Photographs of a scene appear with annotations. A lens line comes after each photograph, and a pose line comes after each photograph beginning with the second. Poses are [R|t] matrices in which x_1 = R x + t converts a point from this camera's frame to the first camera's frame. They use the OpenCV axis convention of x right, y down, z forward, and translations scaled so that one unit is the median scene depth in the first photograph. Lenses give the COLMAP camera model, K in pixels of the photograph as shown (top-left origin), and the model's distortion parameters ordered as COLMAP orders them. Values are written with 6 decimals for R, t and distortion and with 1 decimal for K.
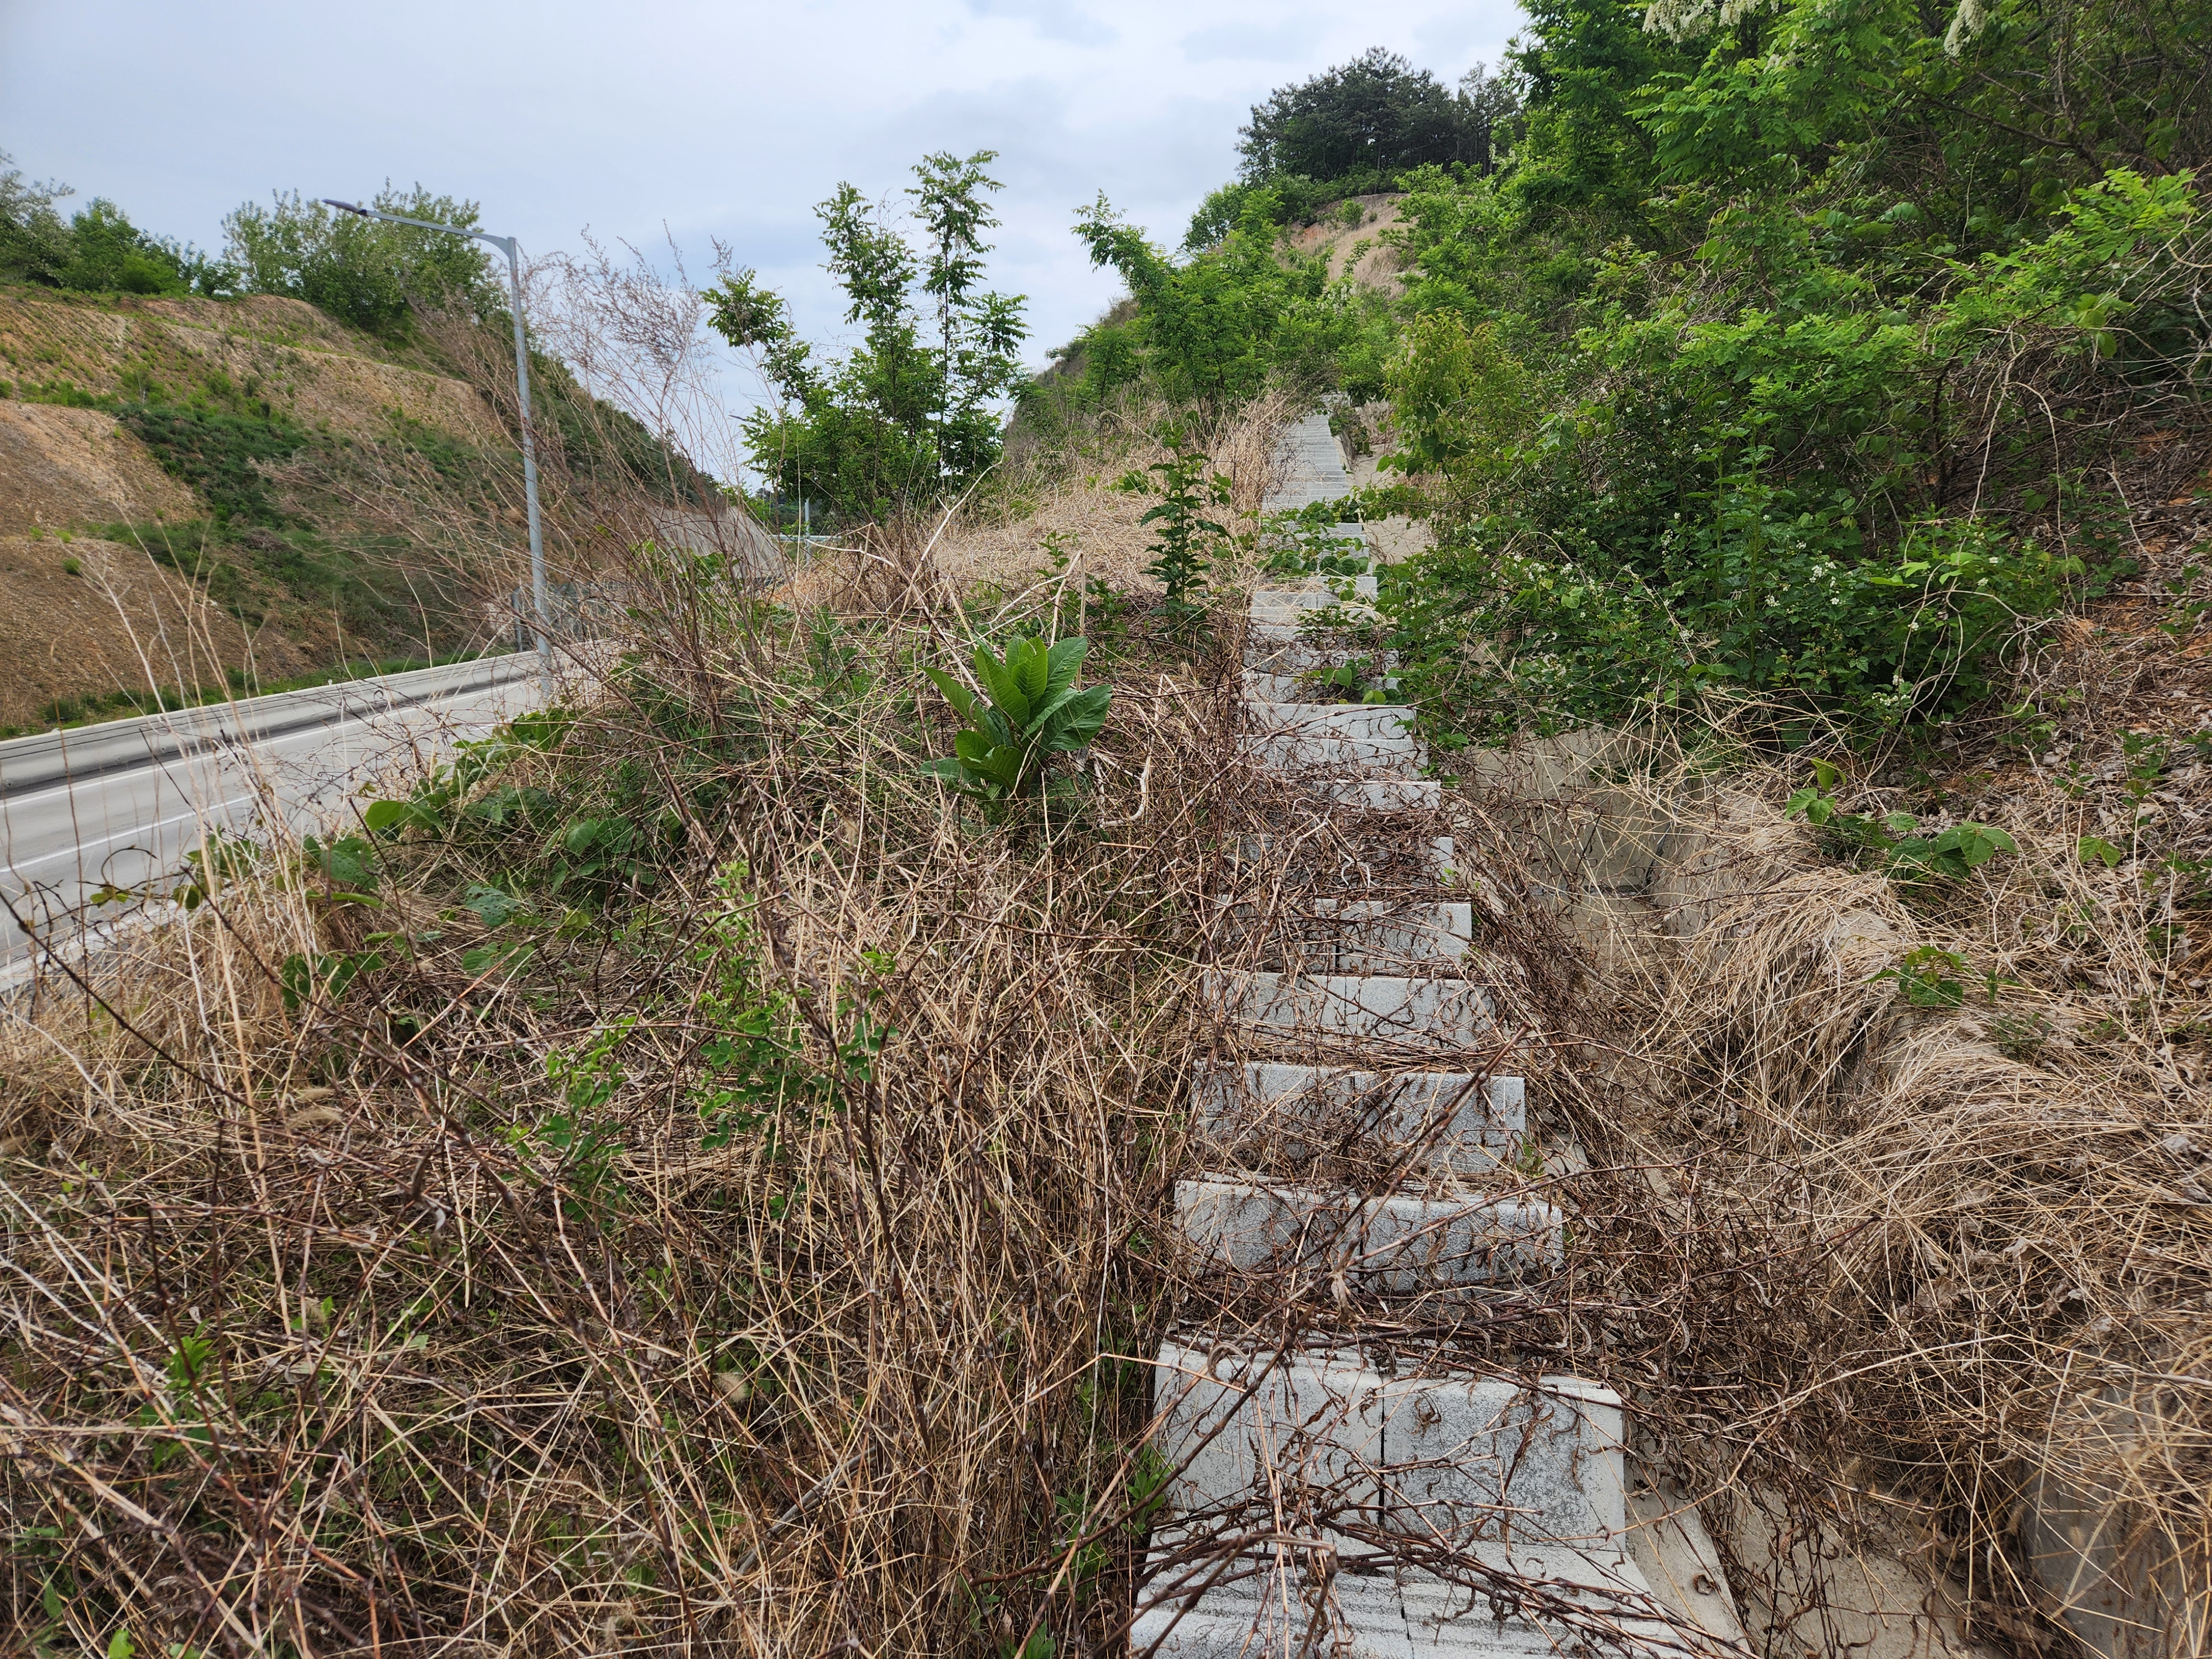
lens RADIAL K [[1480.6, 0, 1109.4], [0, 1480.6, 805.4], [0, 0, 1]] dist [0.088704, -0.071414]
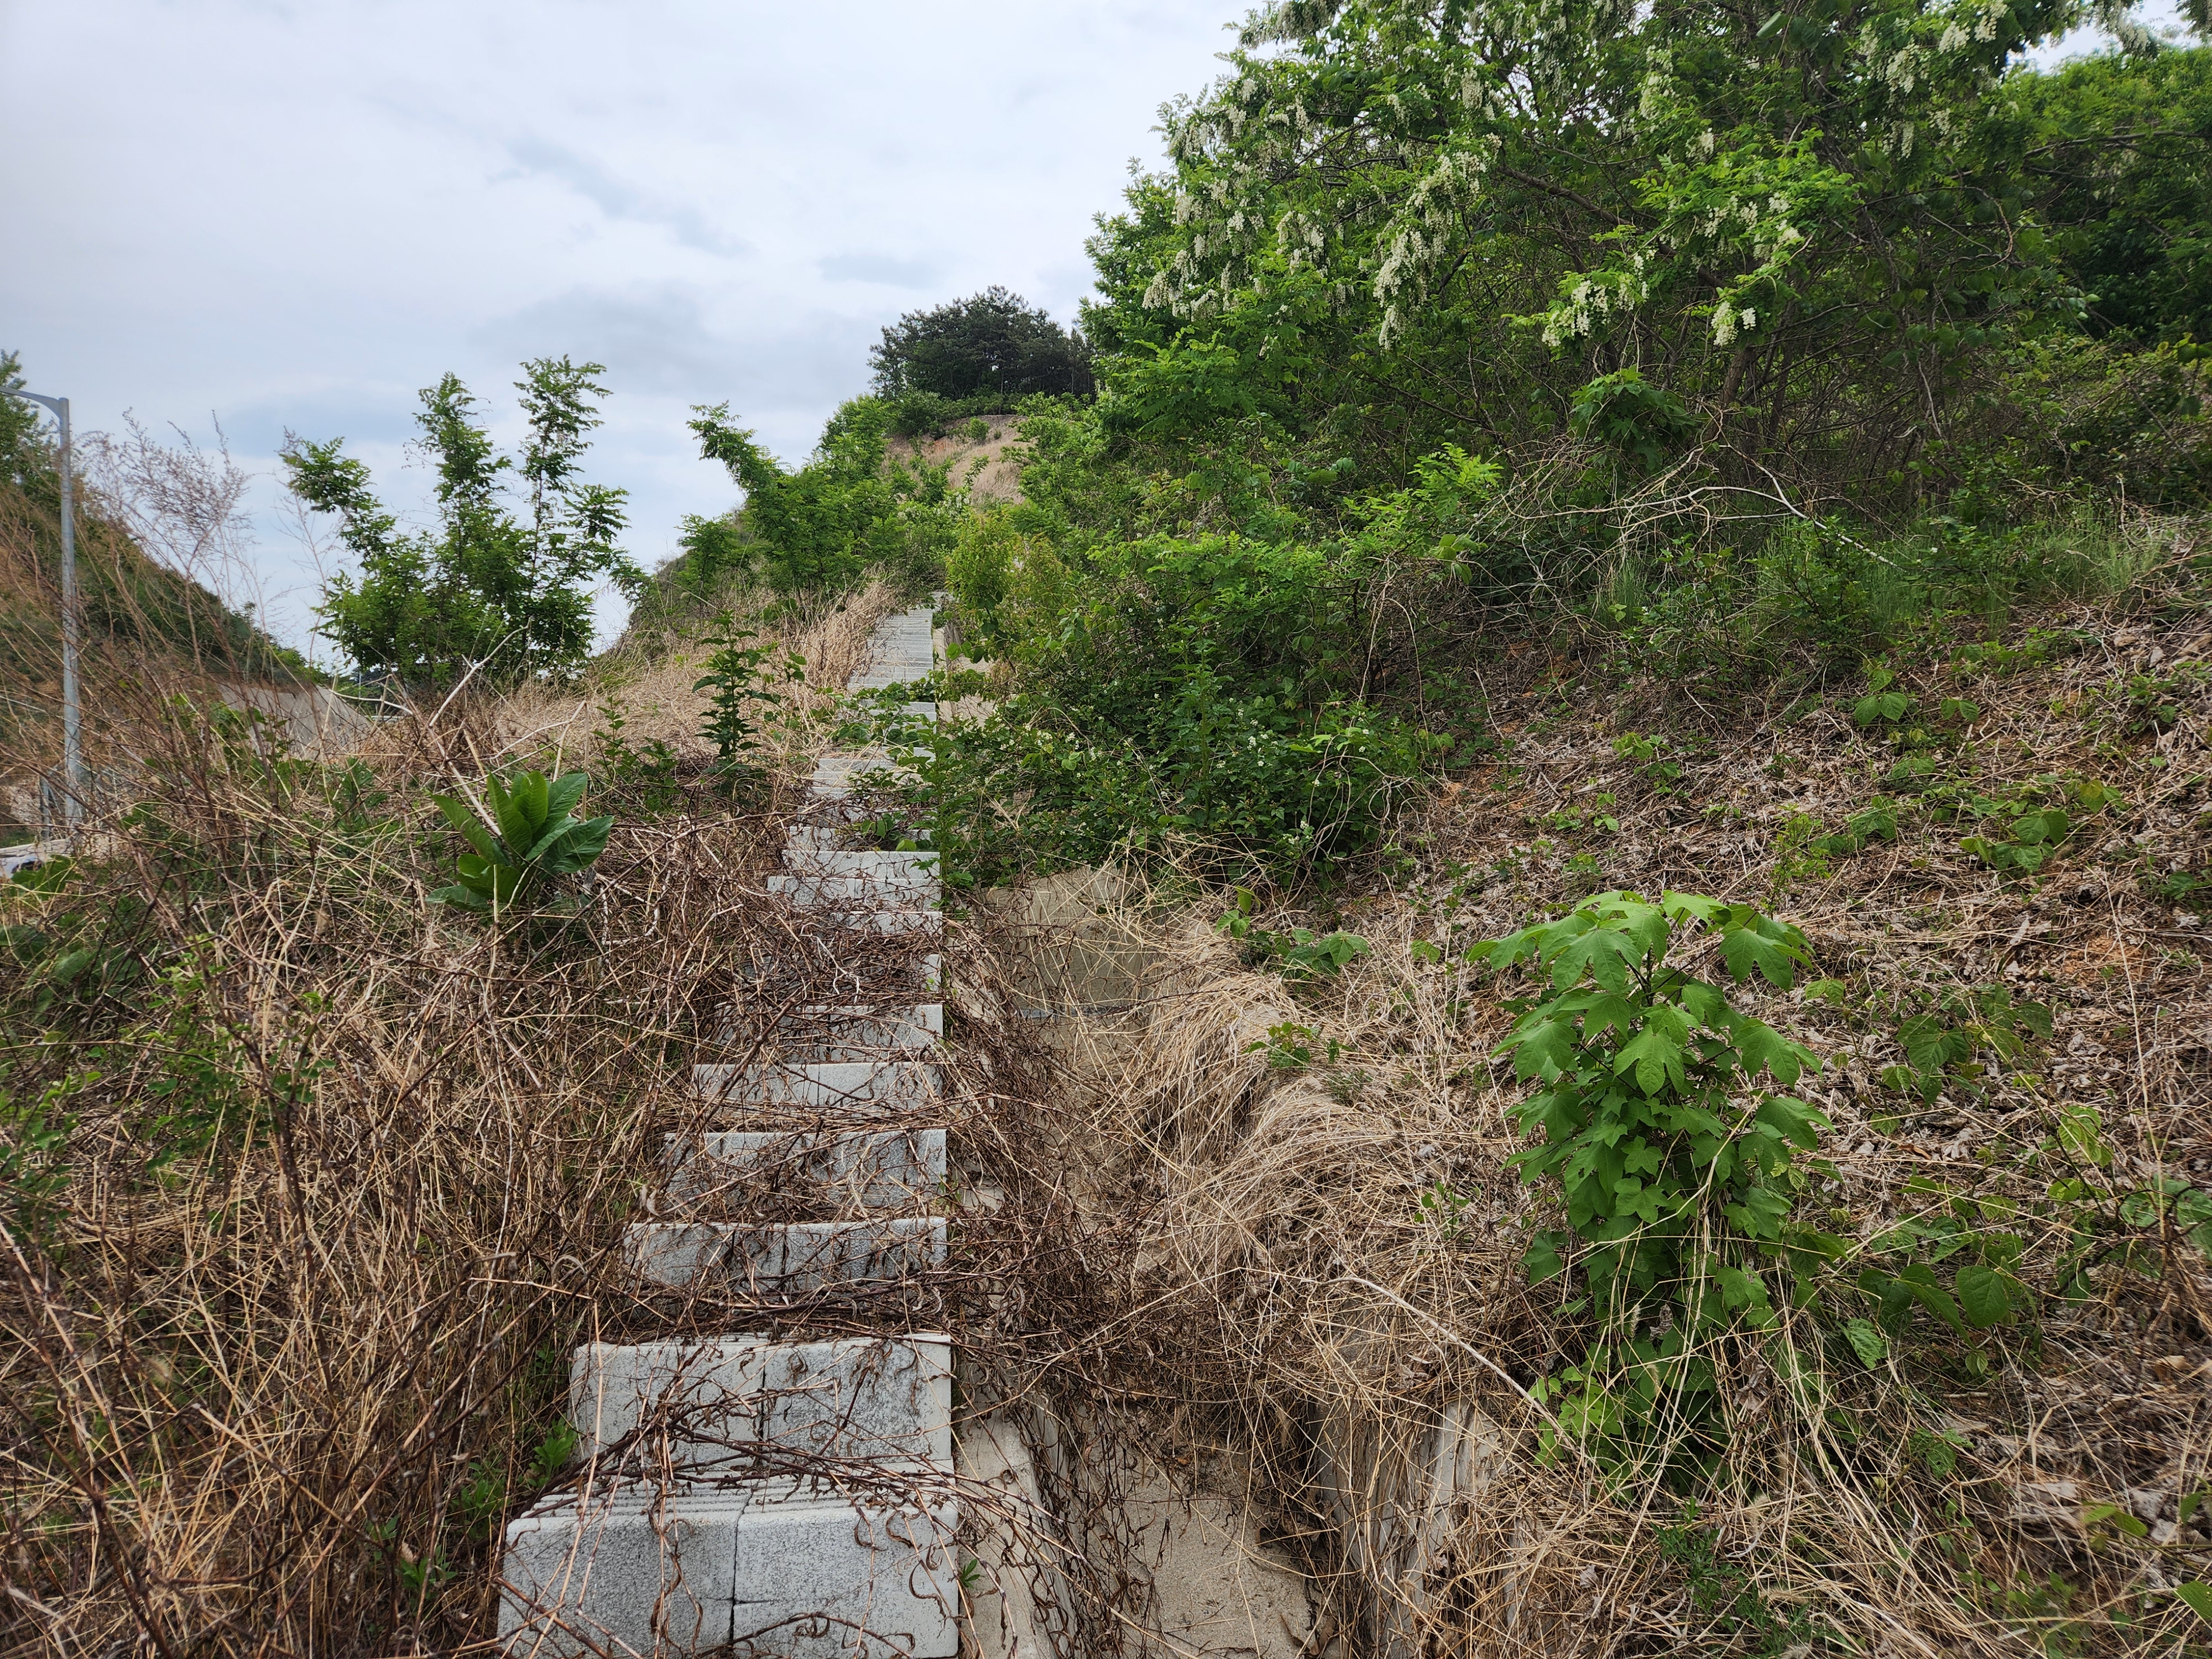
lens RADIAL K [[1480.6, 0, 1109.4], [0, 1480.6, 805.4], [0, 0, 1]] dist [0.088704, -0.071414]
pose [[0.972635, 0.001894, 0.232329, 0.065227], [0.027406, 0.992050, -0.122821, 0.038432], [-0.230714, 0.125827, 0.964852, -0.123544]]
